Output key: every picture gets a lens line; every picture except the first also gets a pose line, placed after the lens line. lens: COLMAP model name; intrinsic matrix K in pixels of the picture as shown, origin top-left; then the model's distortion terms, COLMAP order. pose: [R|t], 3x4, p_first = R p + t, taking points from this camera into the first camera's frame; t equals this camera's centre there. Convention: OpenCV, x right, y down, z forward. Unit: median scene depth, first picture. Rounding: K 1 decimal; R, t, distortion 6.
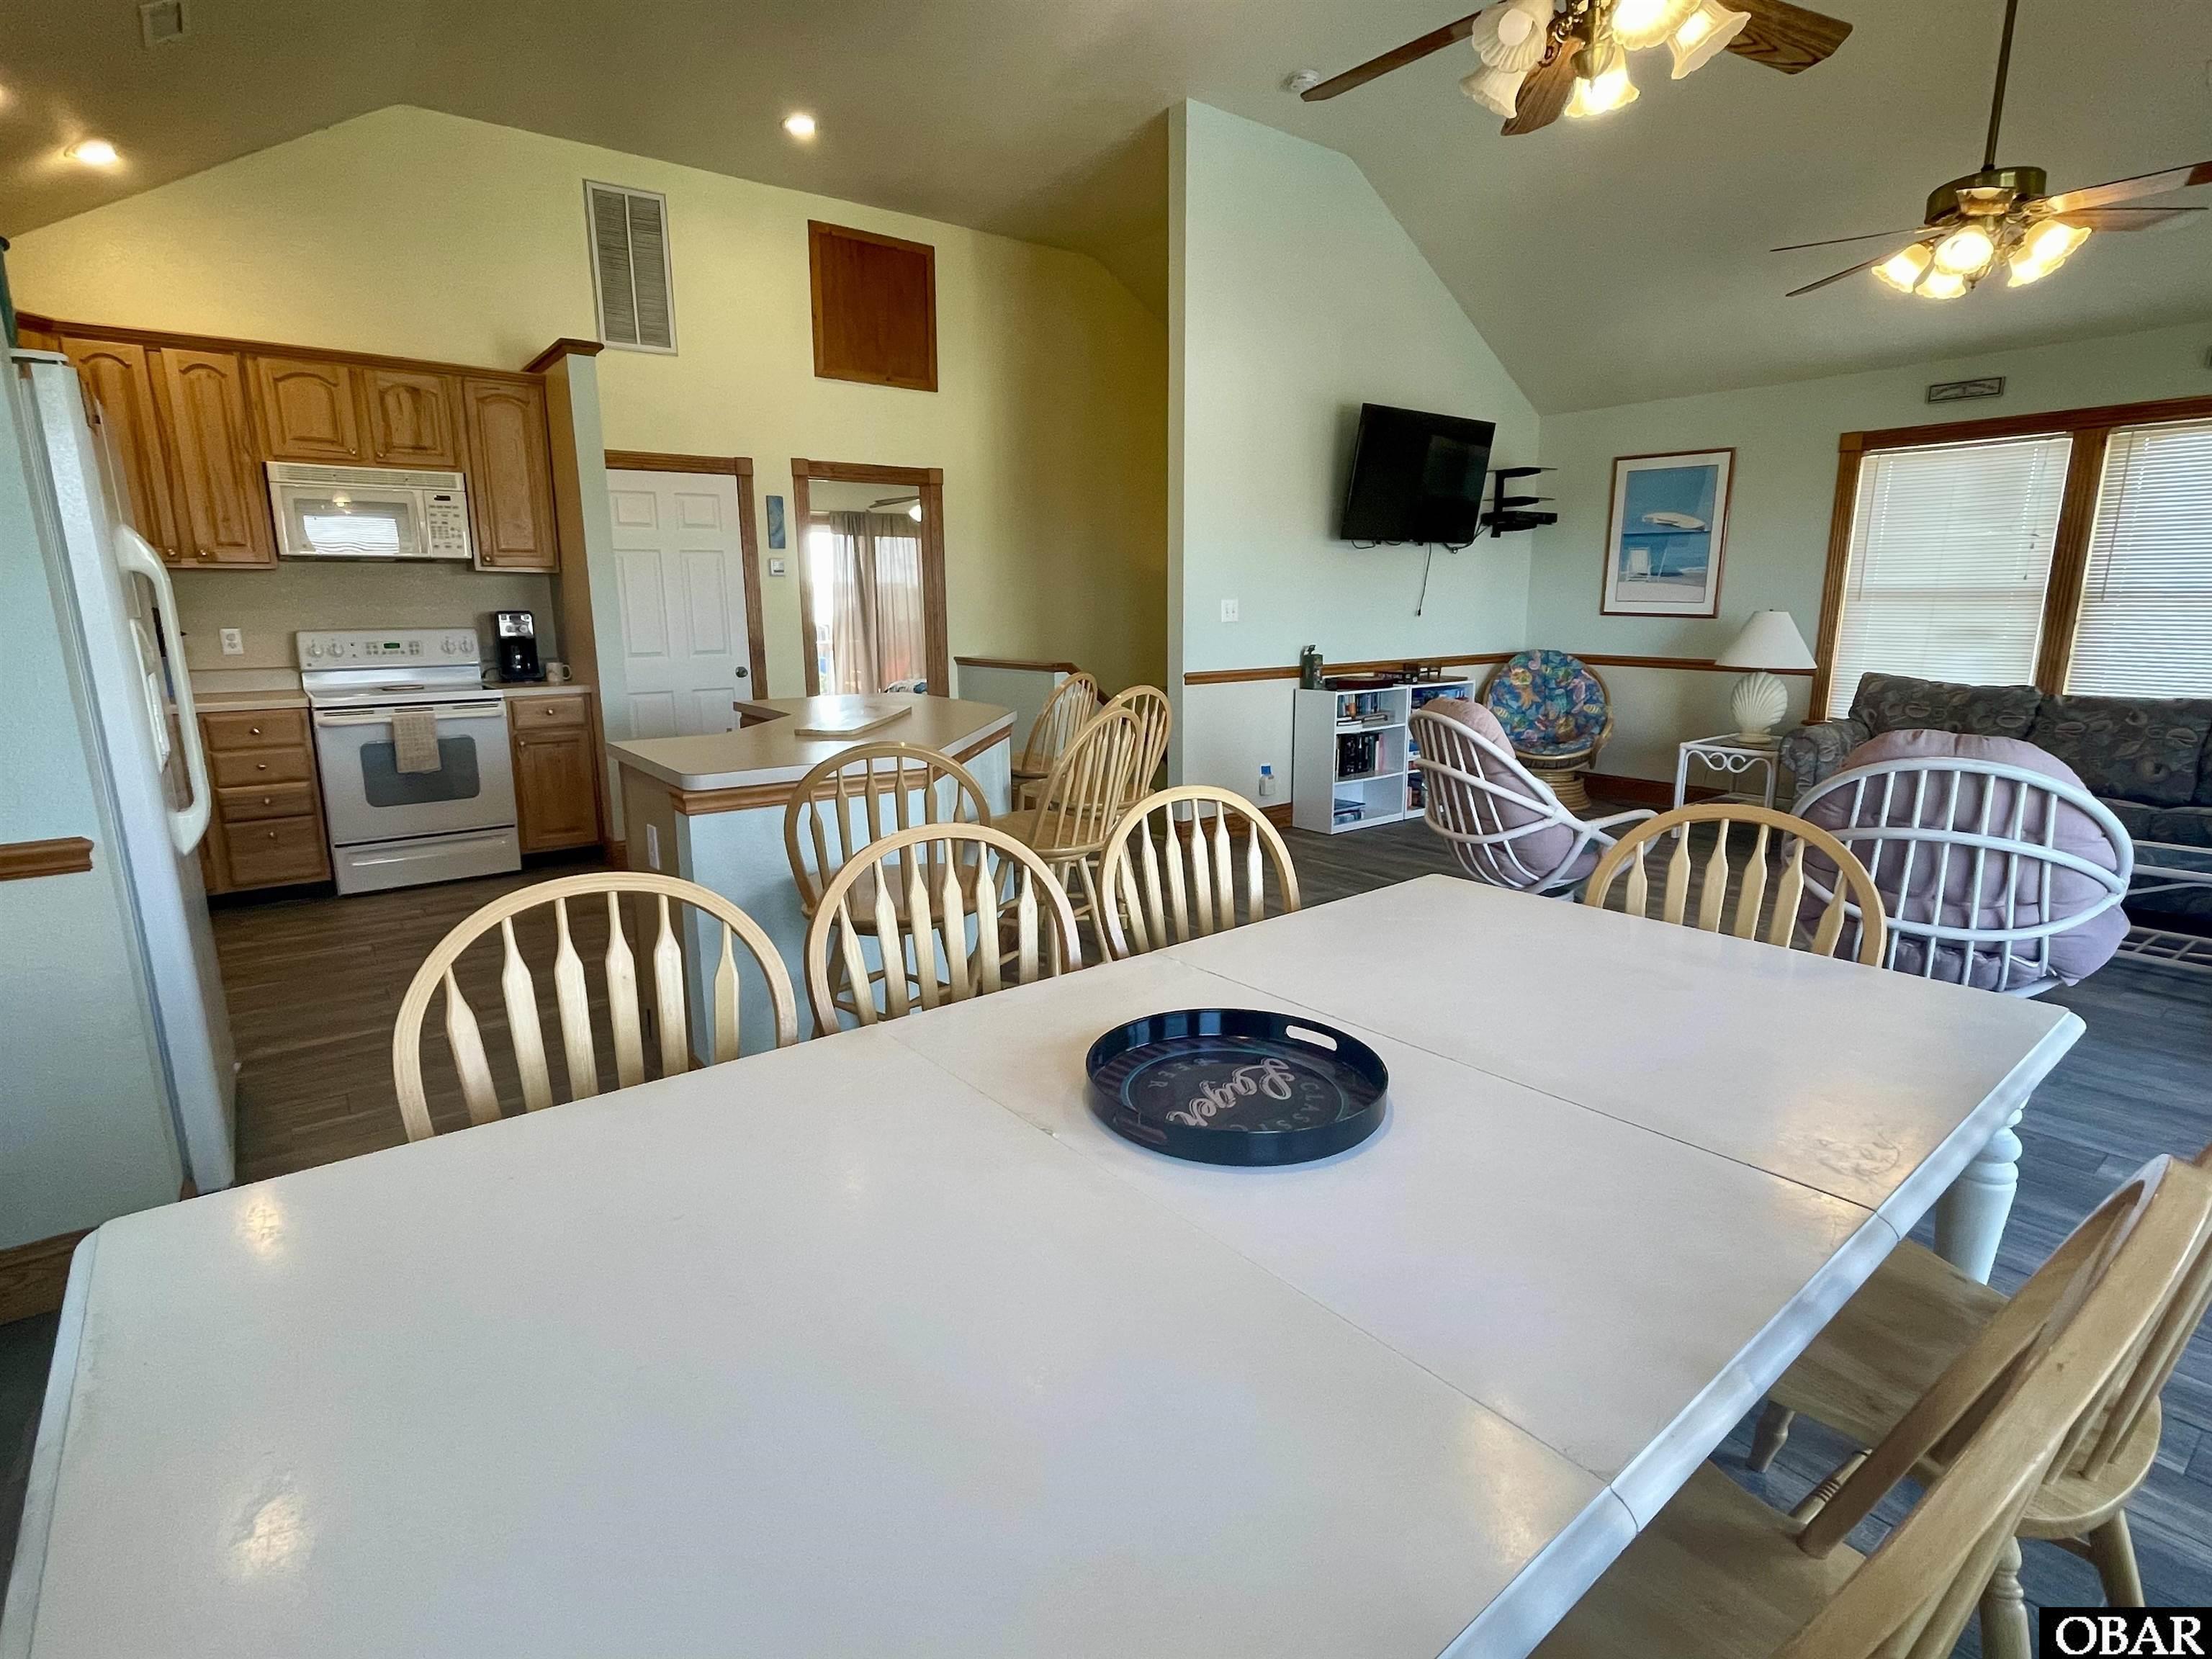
lens RADIAL K [[1095.3, 0, 1089.8], [0, 1095.3, 824.6], [0, 0, 1]] dist [-0.003763, -0.000993]
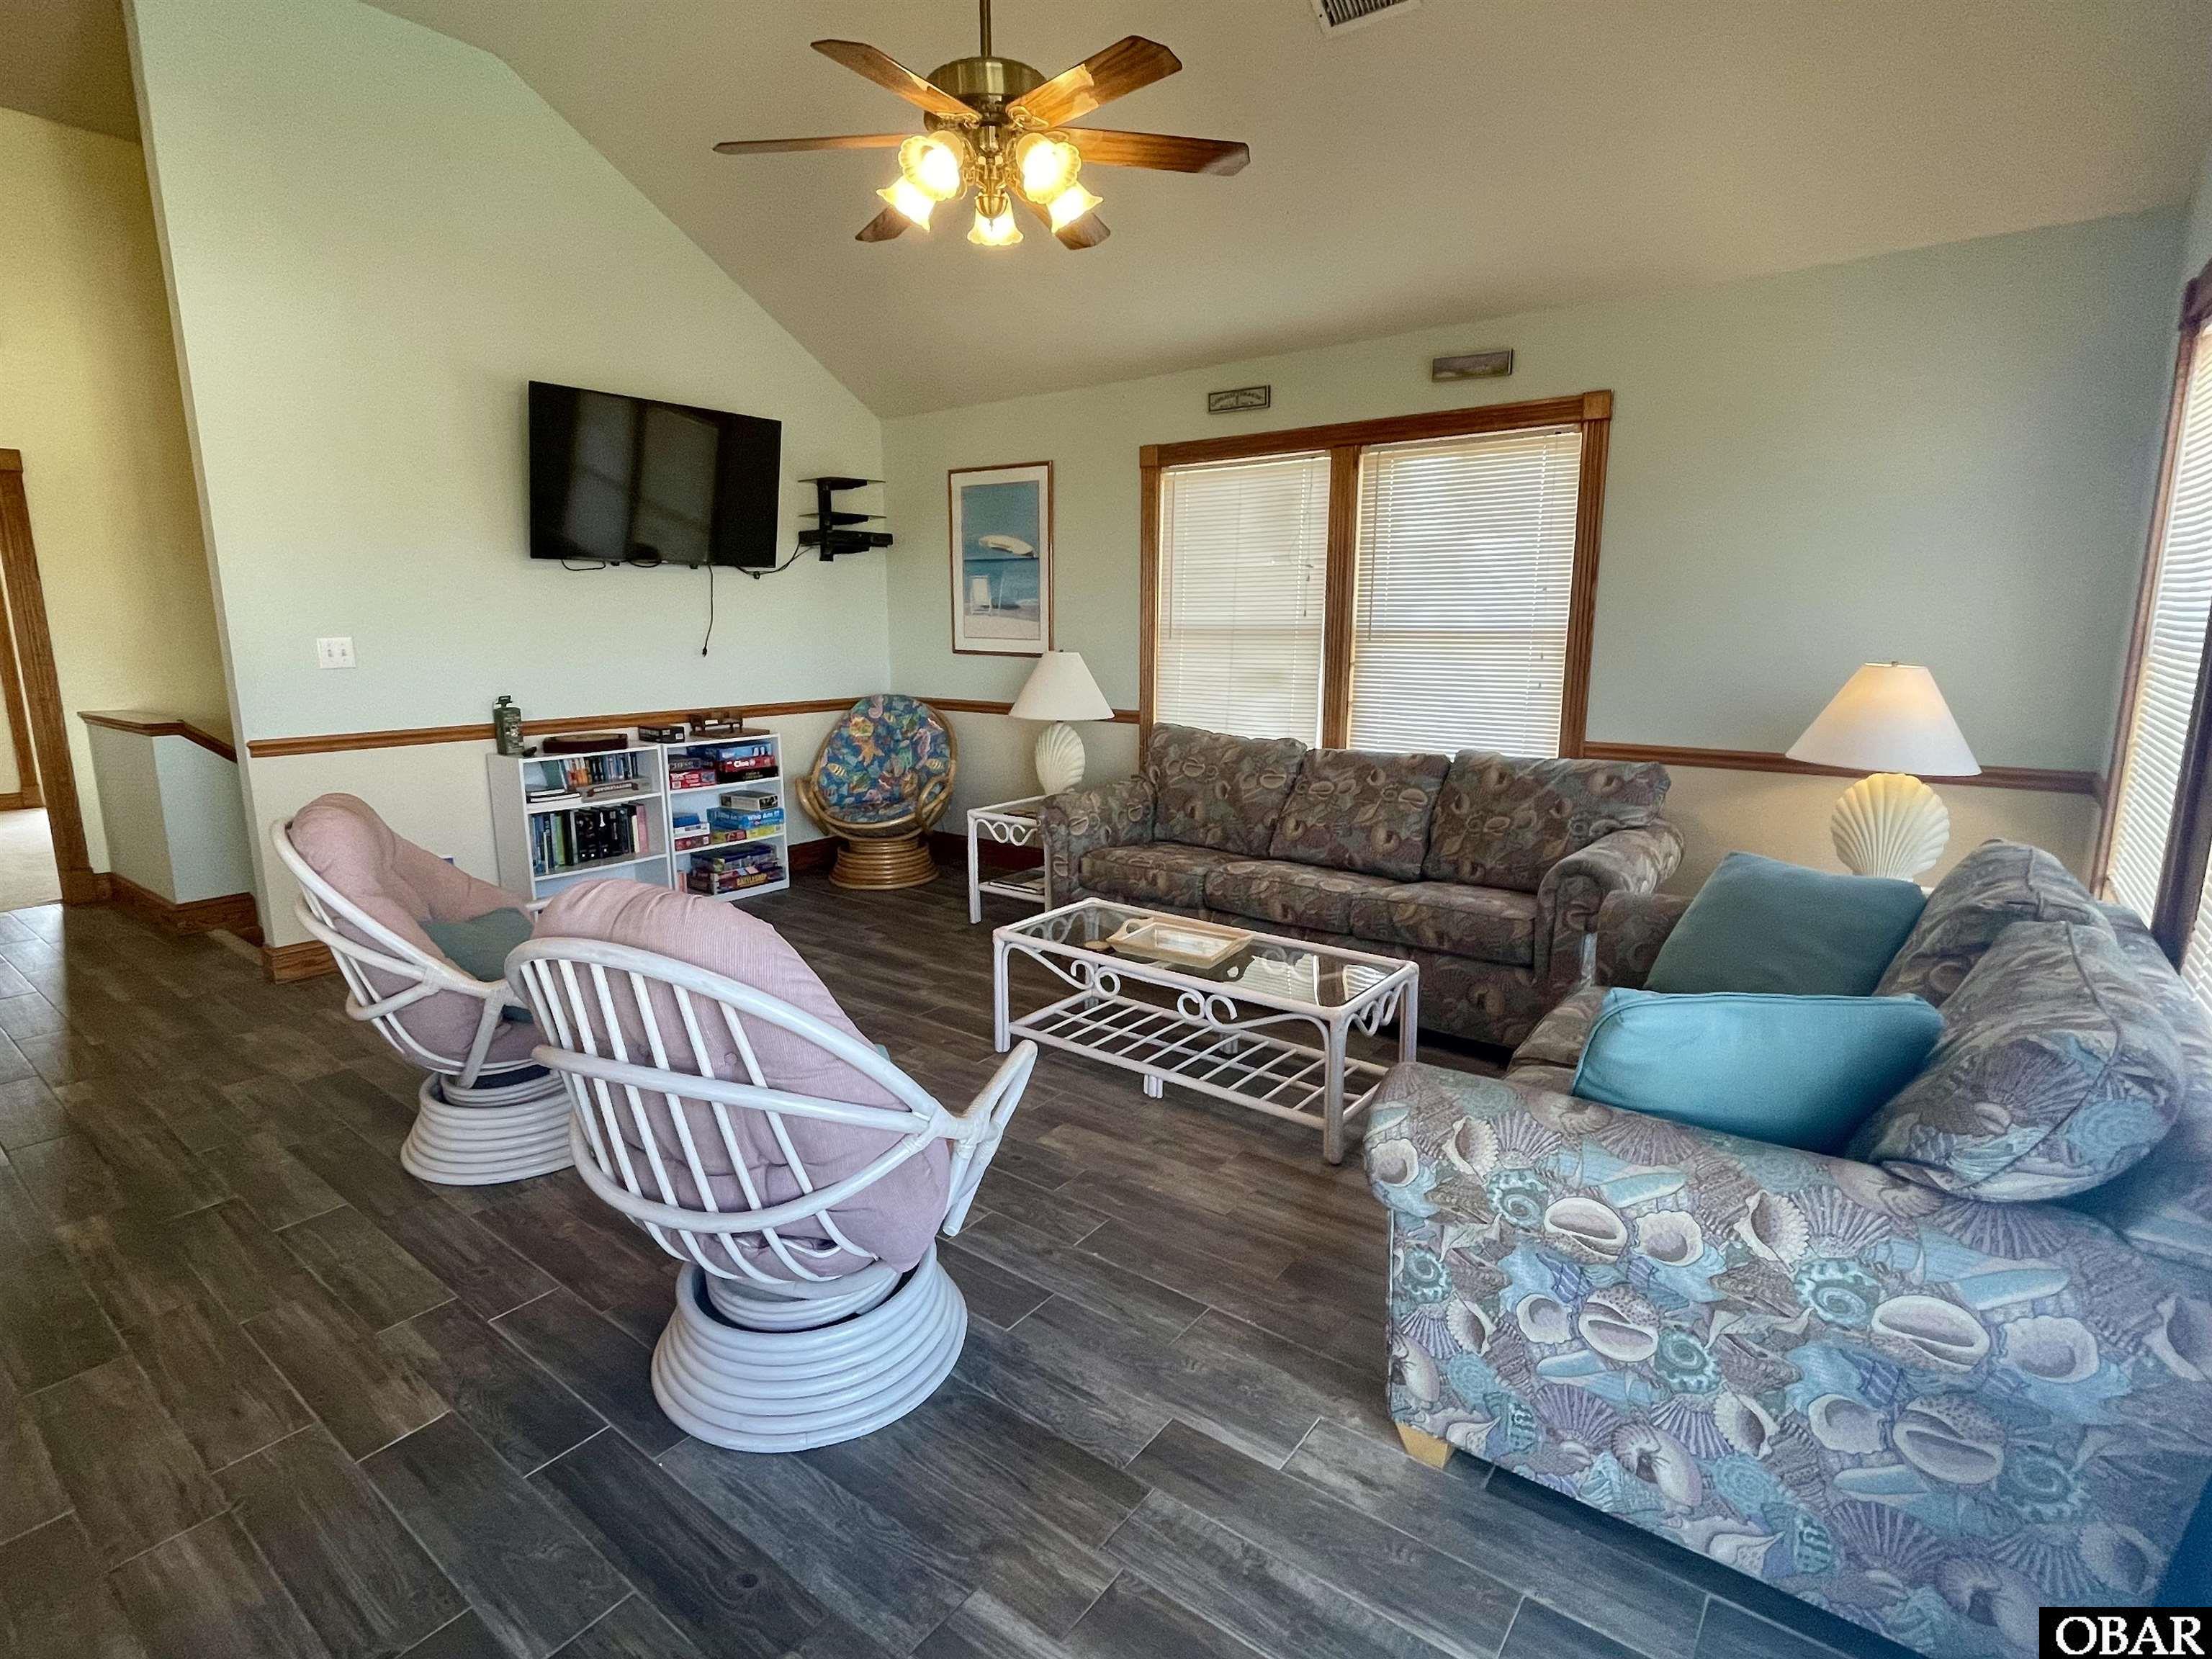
lens RADIAL K [[1095.3, 0, 1089.8], [0, 1095.3, 824.6], [0, 0, 1]] dist [-0.003763, -0.000993]
pose [[0.966138, -0.041725, 0.254631, 0.392274], [0.047703, 0.998711, -0.017346, -0.042197], [-0.253579, 0.028906, 0.966883, 0.166646]]
